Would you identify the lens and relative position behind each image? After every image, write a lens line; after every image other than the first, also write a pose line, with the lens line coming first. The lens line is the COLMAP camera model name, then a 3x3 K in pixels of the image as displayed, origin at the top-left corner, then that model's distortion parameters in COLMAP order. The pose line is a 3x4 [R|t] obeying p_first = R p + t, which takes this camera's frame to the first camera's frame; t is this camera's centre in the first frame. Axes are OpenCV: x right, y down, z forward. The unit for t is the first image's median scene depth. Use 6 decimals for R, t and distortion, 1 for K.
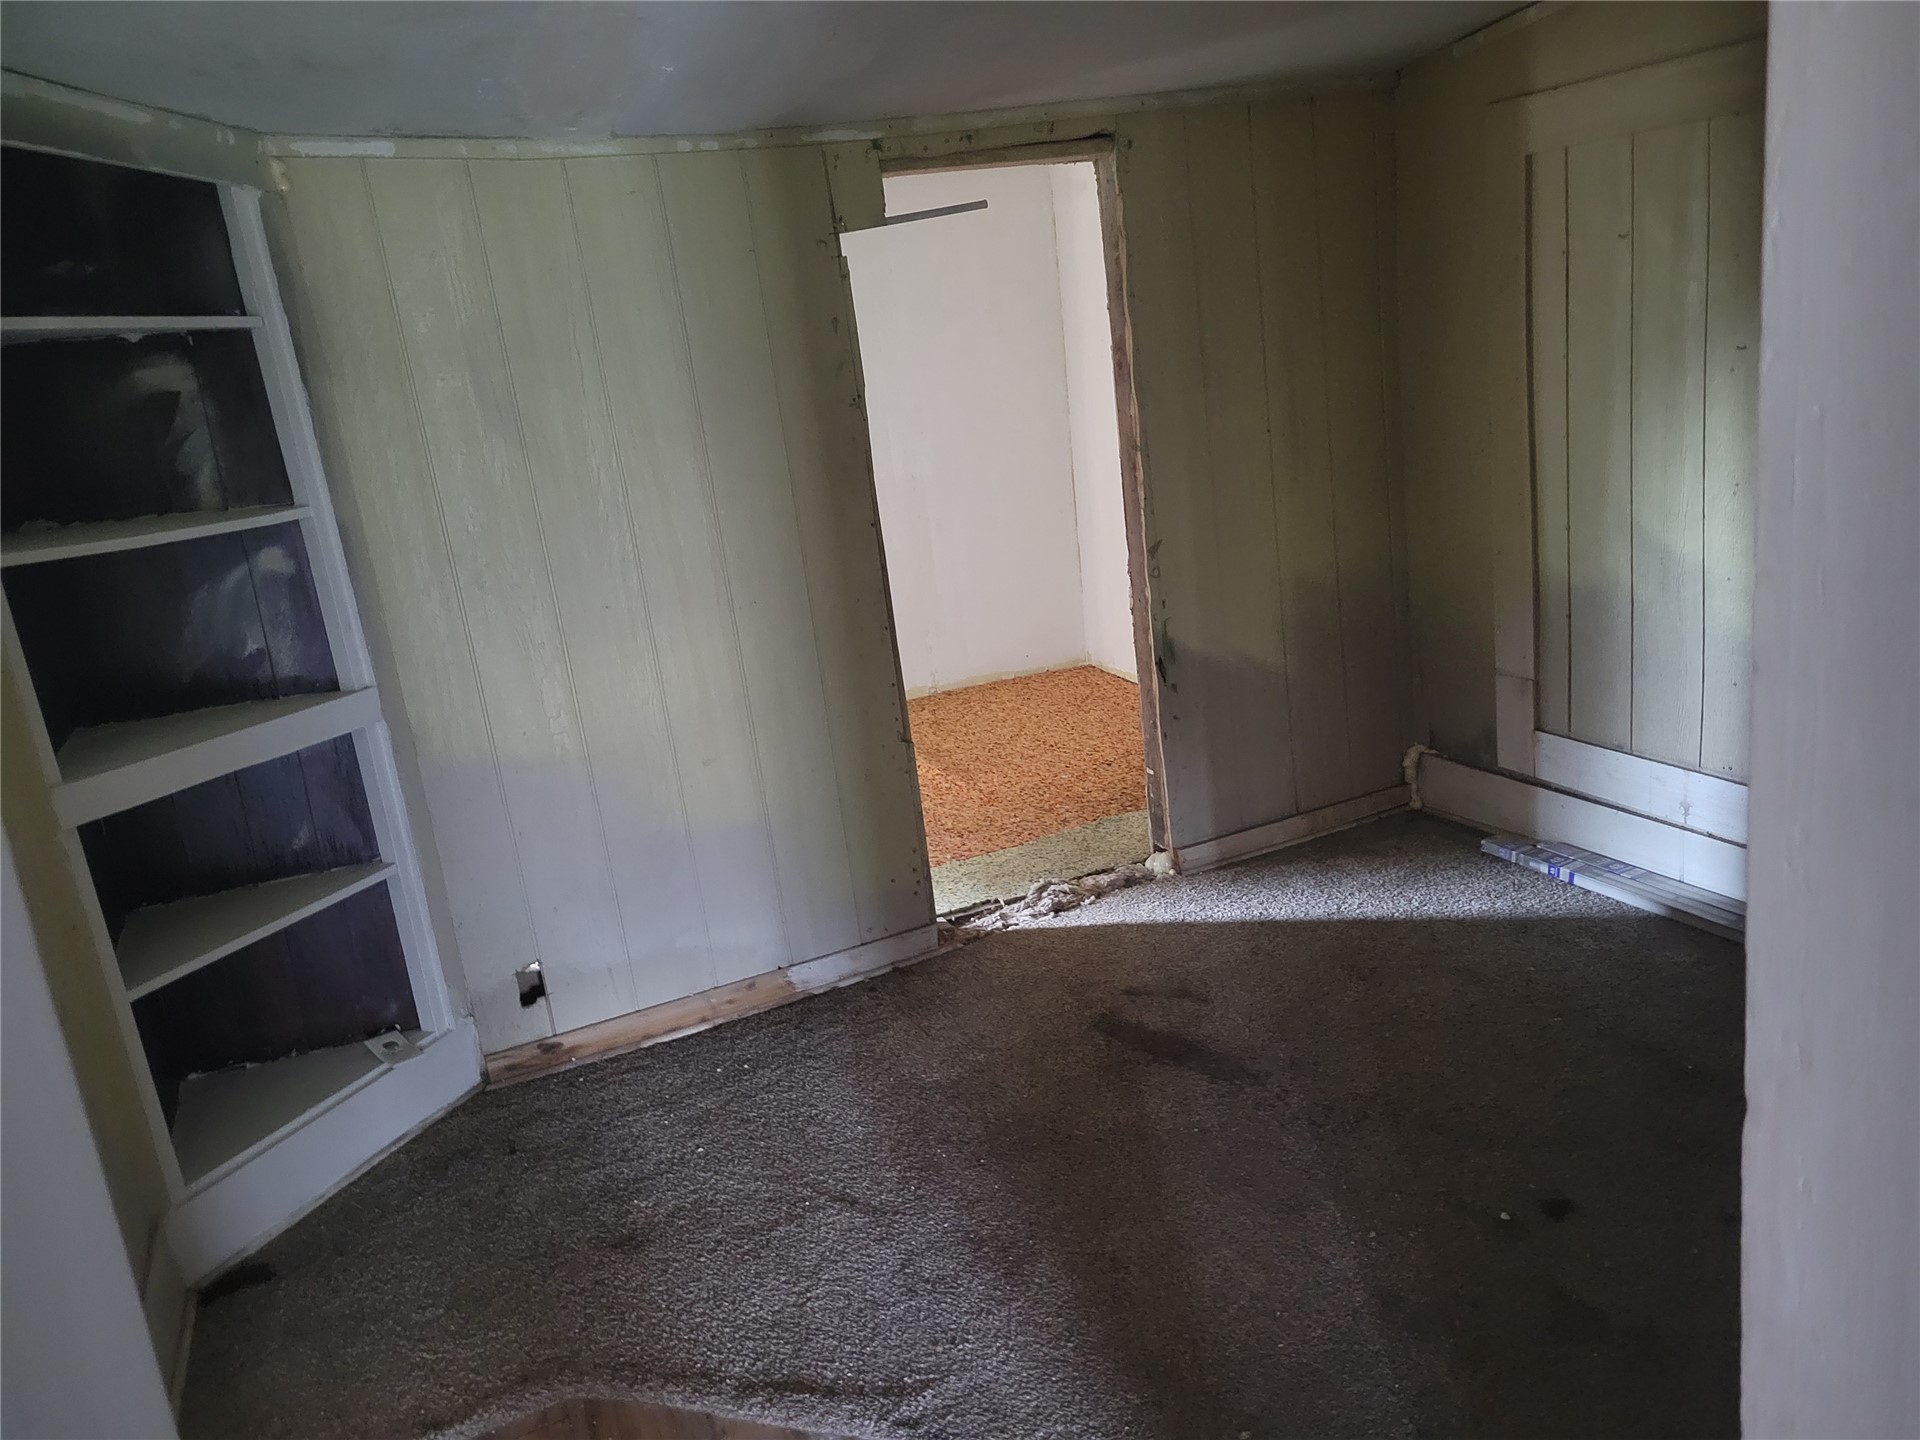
lens RADIAL K [[1476.9, 0, 967.9], [0, 1476.9, 707.1], [0, 0, 1]] dist [0.043374, -0.014086]
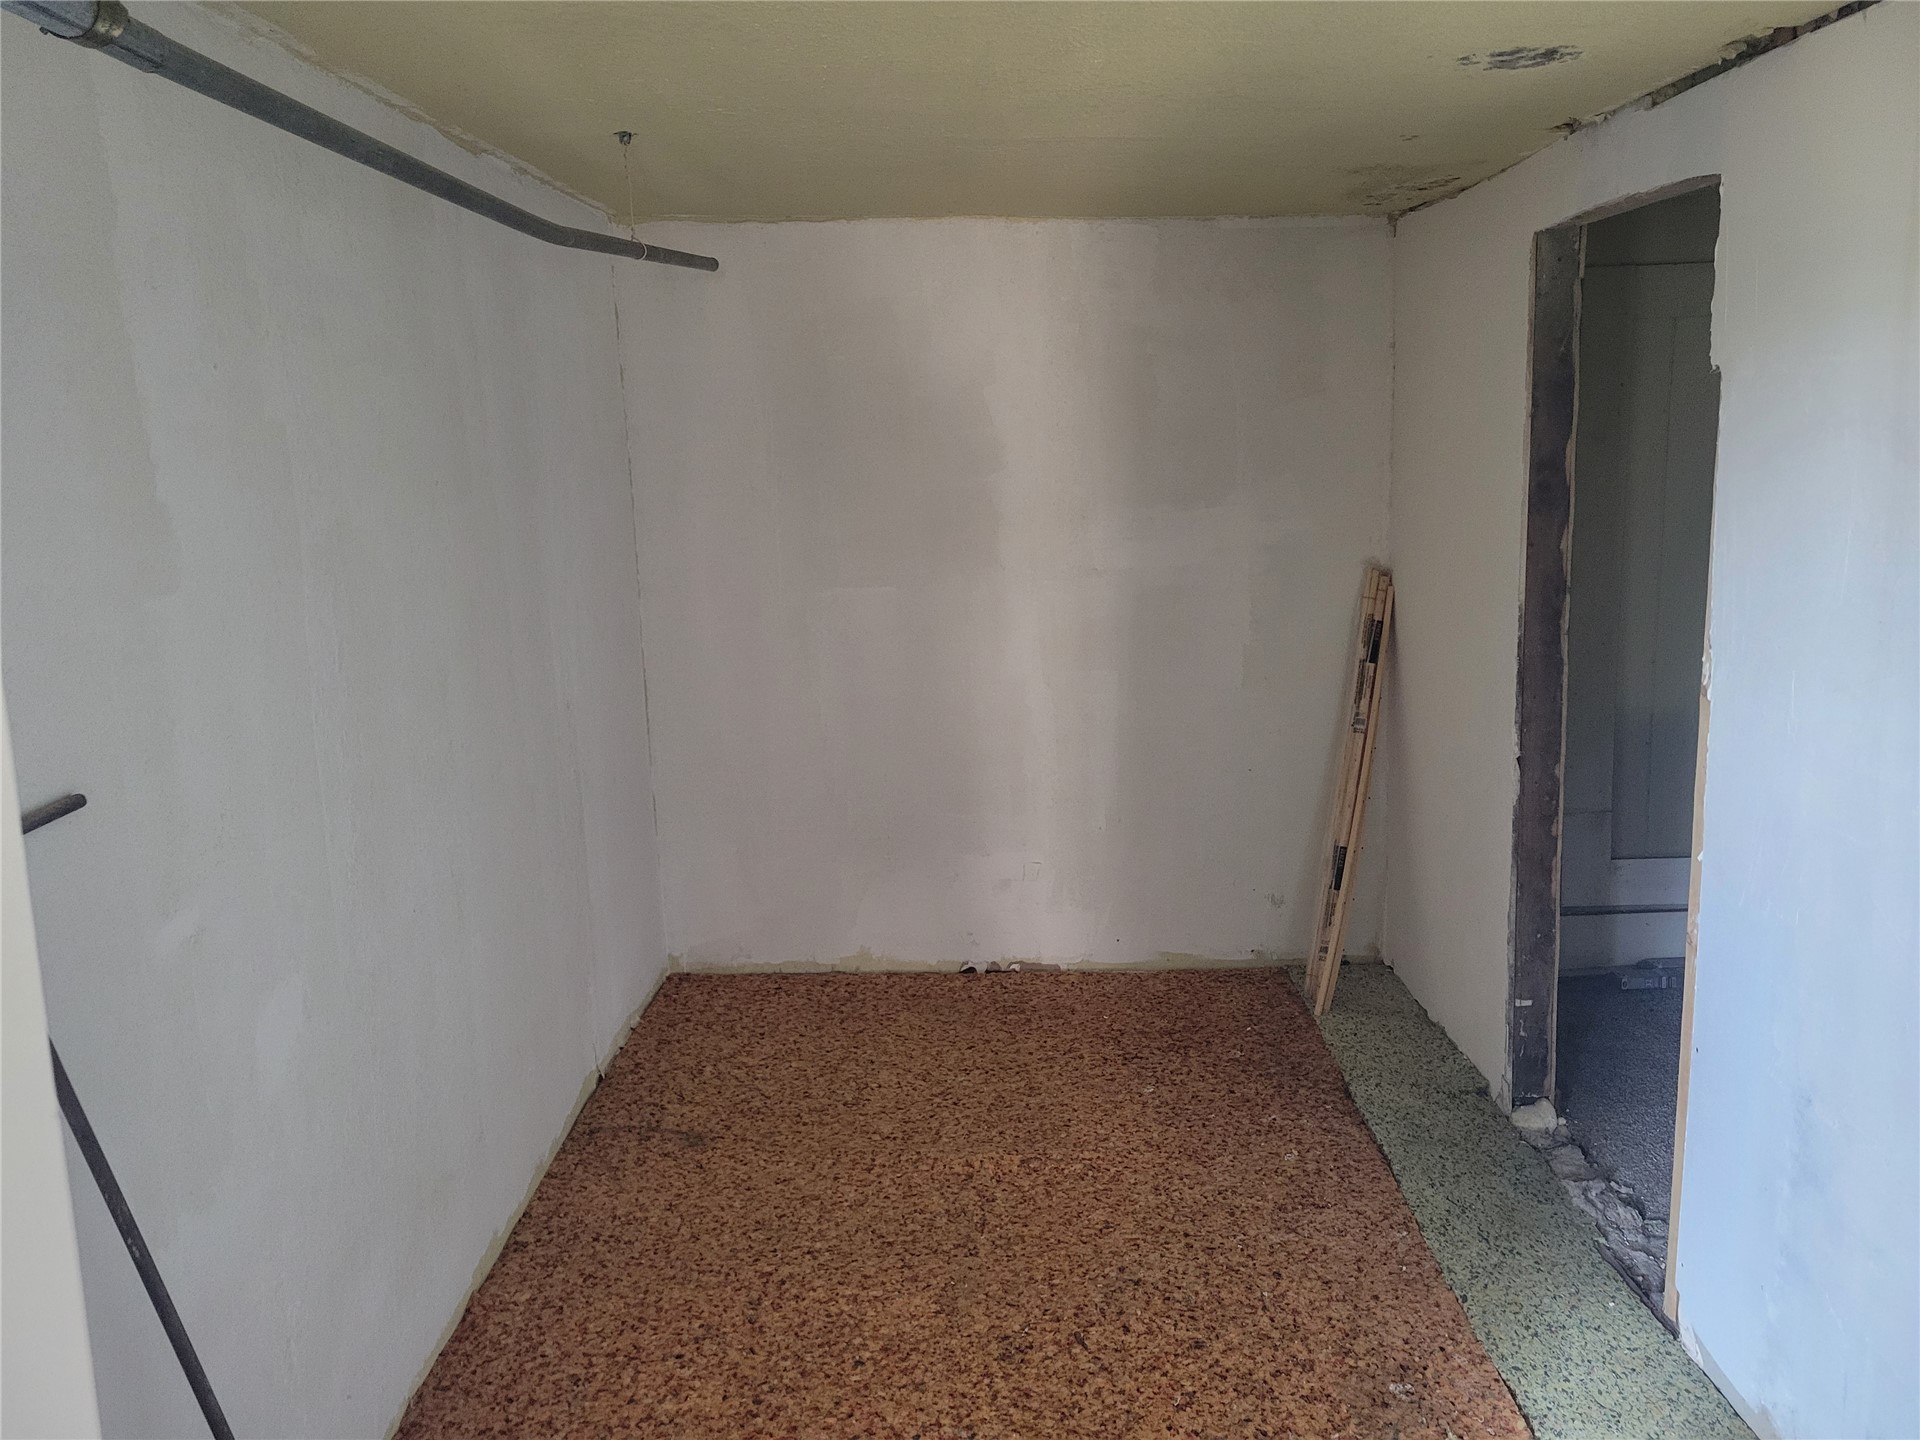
lens RADIAL K [[1476.9, 0, 967.9], [0, 1476.9, 707.1], [0, 0, 1]] dist [0.043374, -0.014086]
pose [[0.377051, -0.065420, 0.923879, -0.613091], [0.213123, 0.976863, -0.017807, -0.137395], [-0.901339, 0.203614, 0.382270, 0.814470]]
